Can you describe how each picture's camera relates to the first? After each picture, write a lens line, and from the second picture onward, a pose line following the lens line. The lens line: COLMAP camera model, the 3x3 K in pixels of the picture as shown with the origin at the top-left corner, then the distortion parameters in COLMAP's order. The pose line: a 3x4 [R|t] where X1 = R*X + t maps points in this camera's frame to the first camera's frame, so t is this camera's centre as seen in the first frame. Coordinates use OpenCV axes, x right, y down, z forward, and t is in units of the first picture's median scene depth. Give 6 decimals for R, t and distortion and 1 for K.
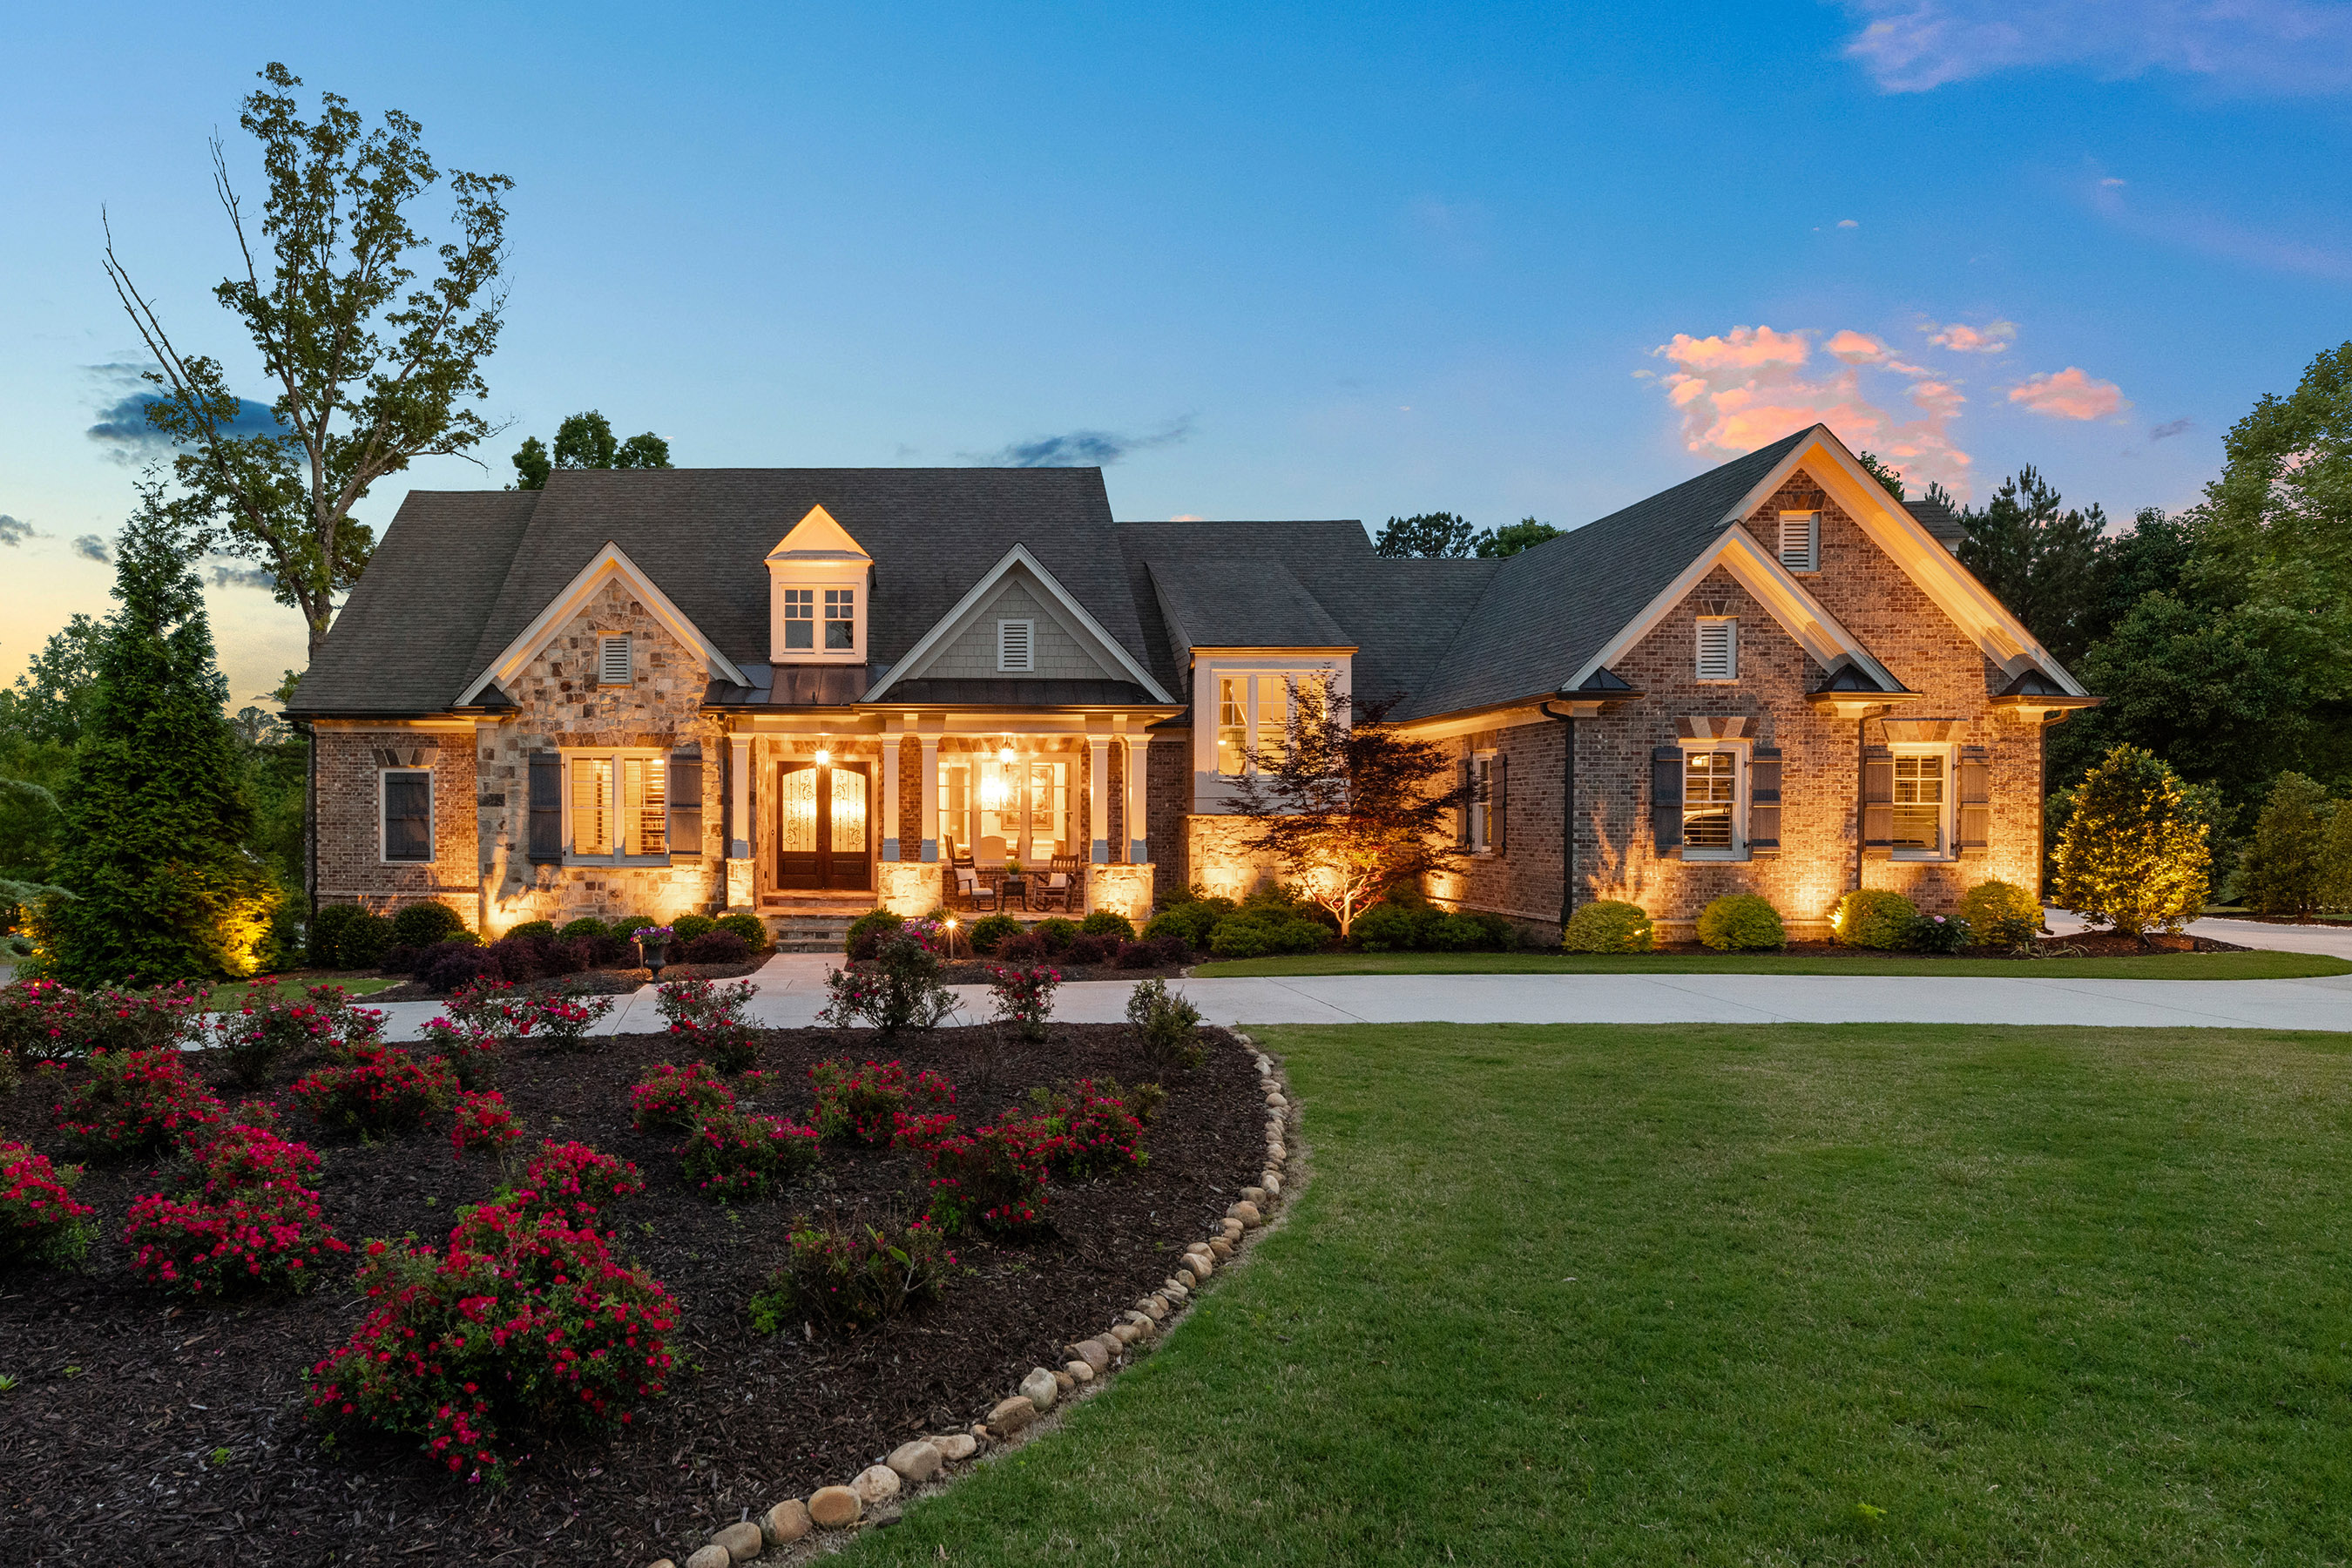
lens RADIAL K [[4065.4, 0, 1176.0], [0, 4065.4, 784.0], [0, 0, 1]] dist [0.017376, 0.189421]
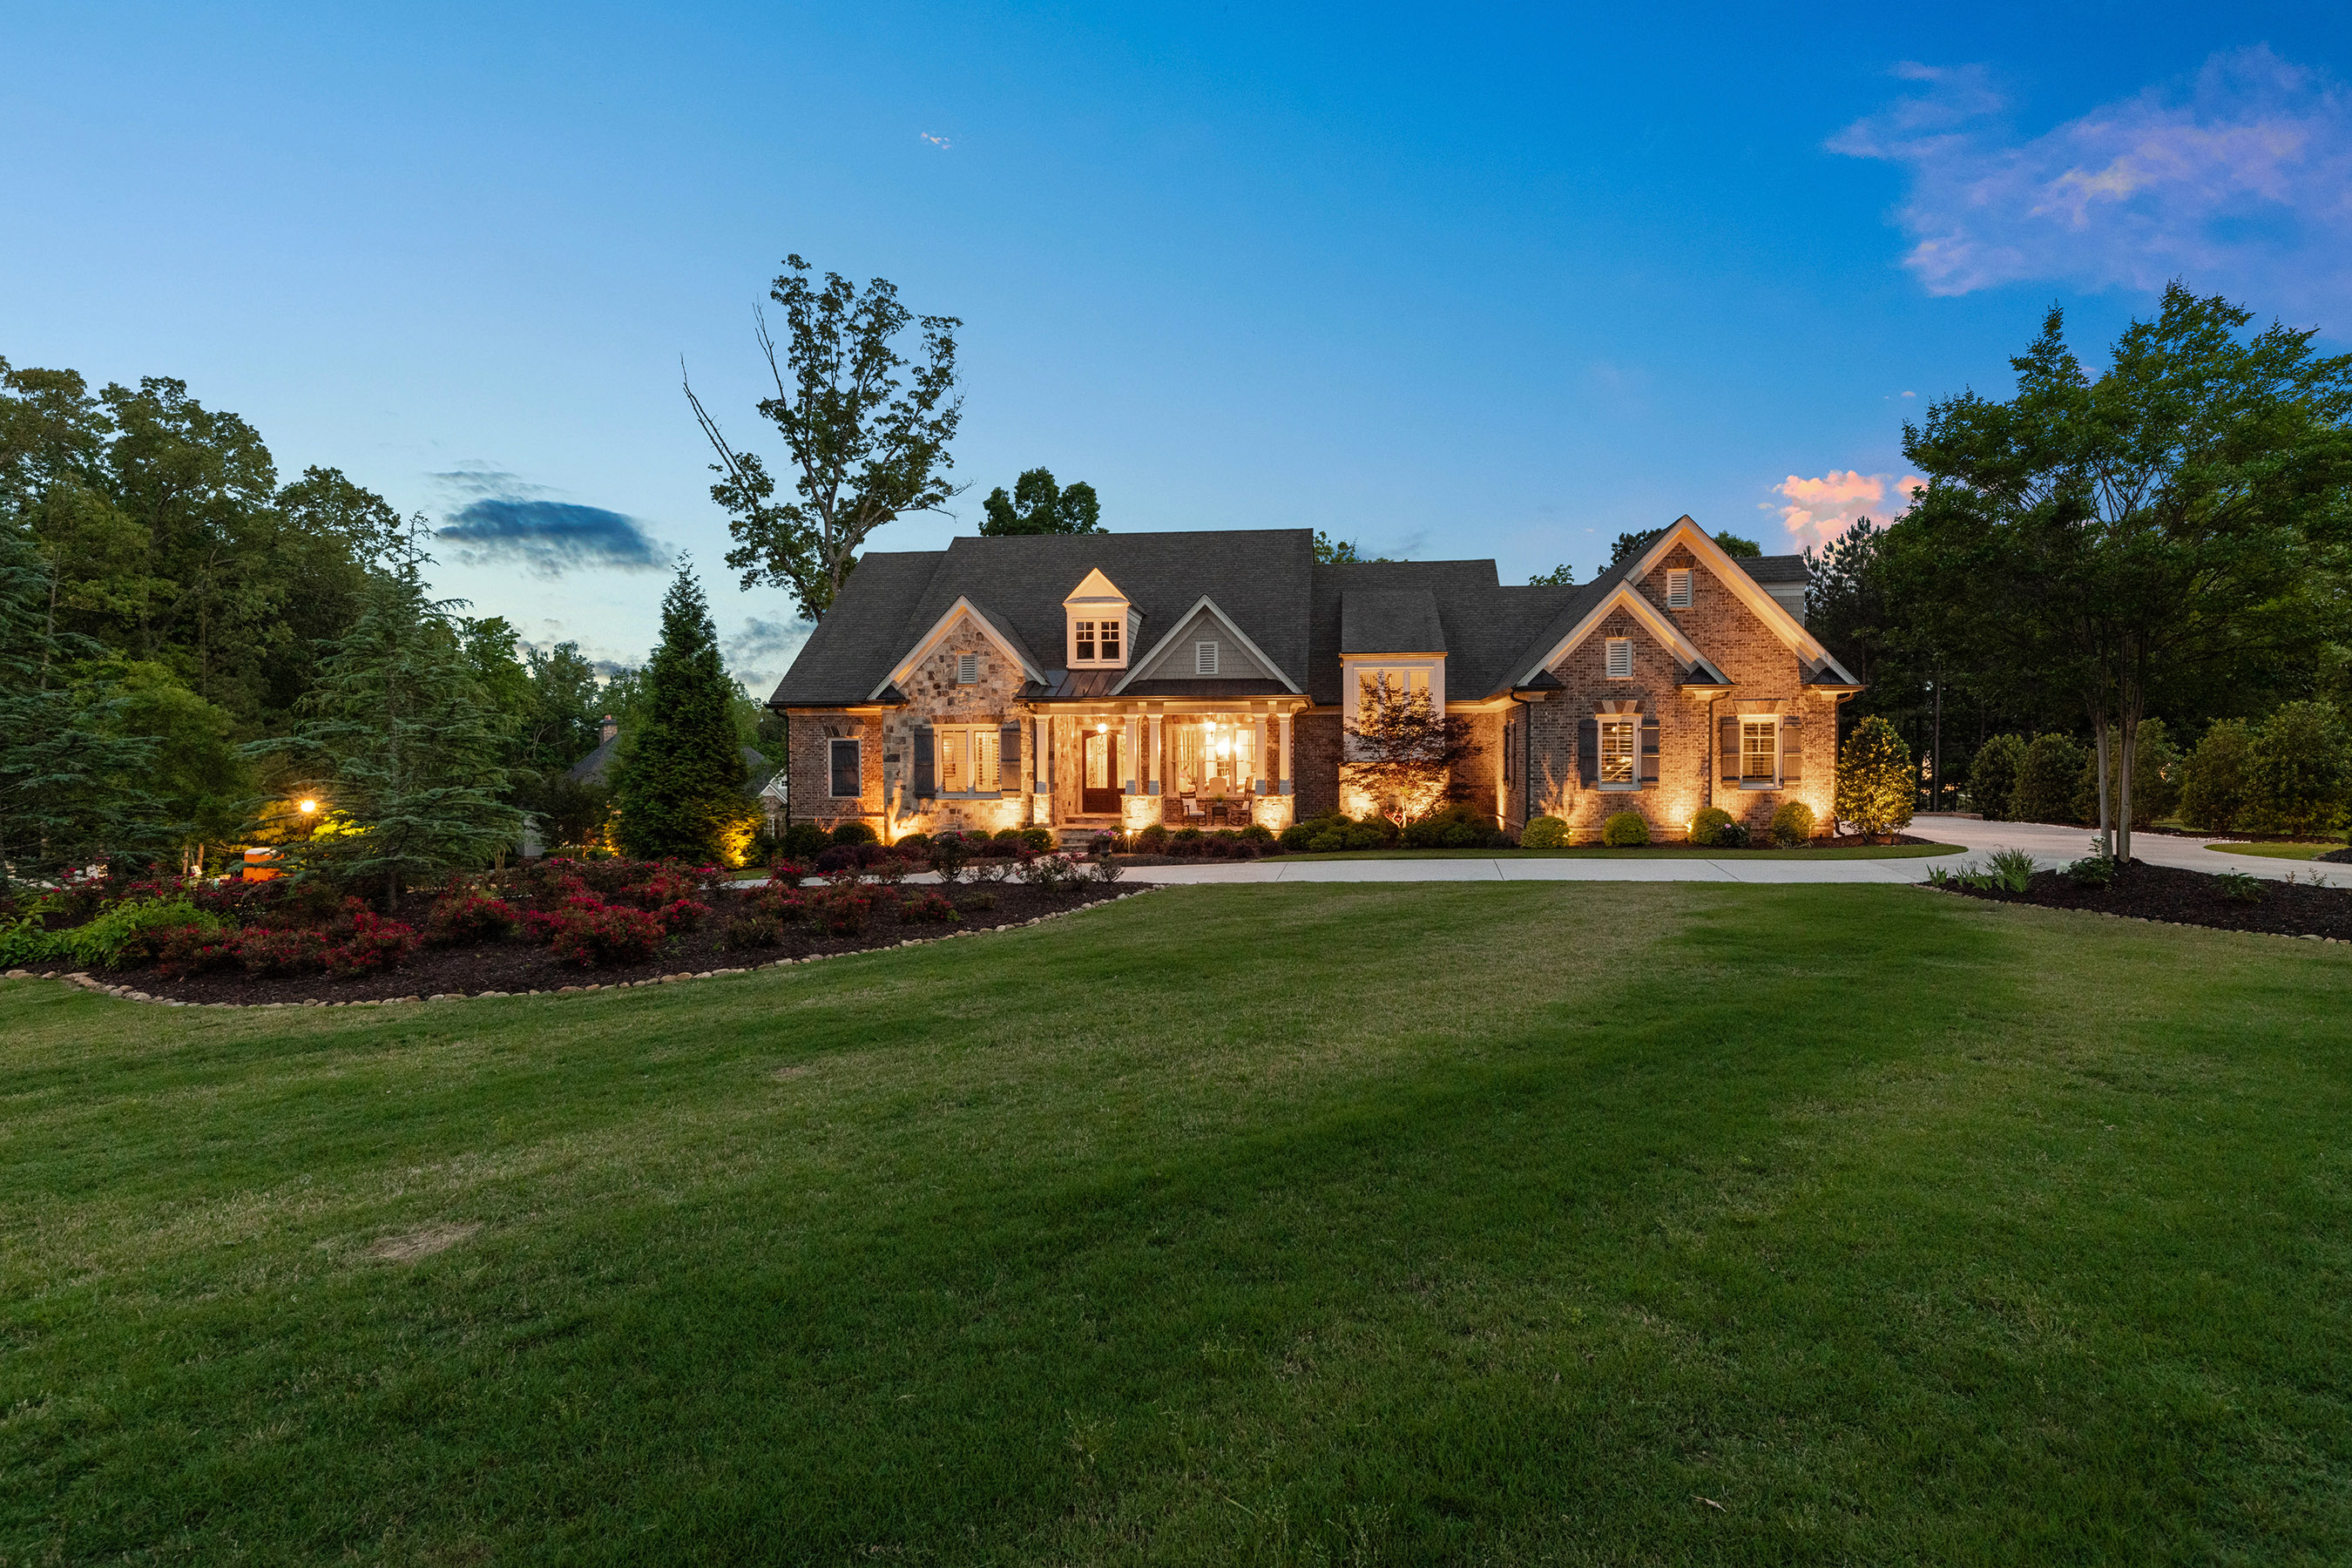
lens RADIAL K [[4065.4, 0, 1176.0], [0, 4065.4, 784.0], [0, 0, 1]] dist [0.017376, 0.189421]
pose [[0.985196, -0.008545, -0.171216, 0.216080], [0.011750, 0.999774, 0.017717, -0.012941], [0.171026, -0.019466, 0.985074, -0.556451]]
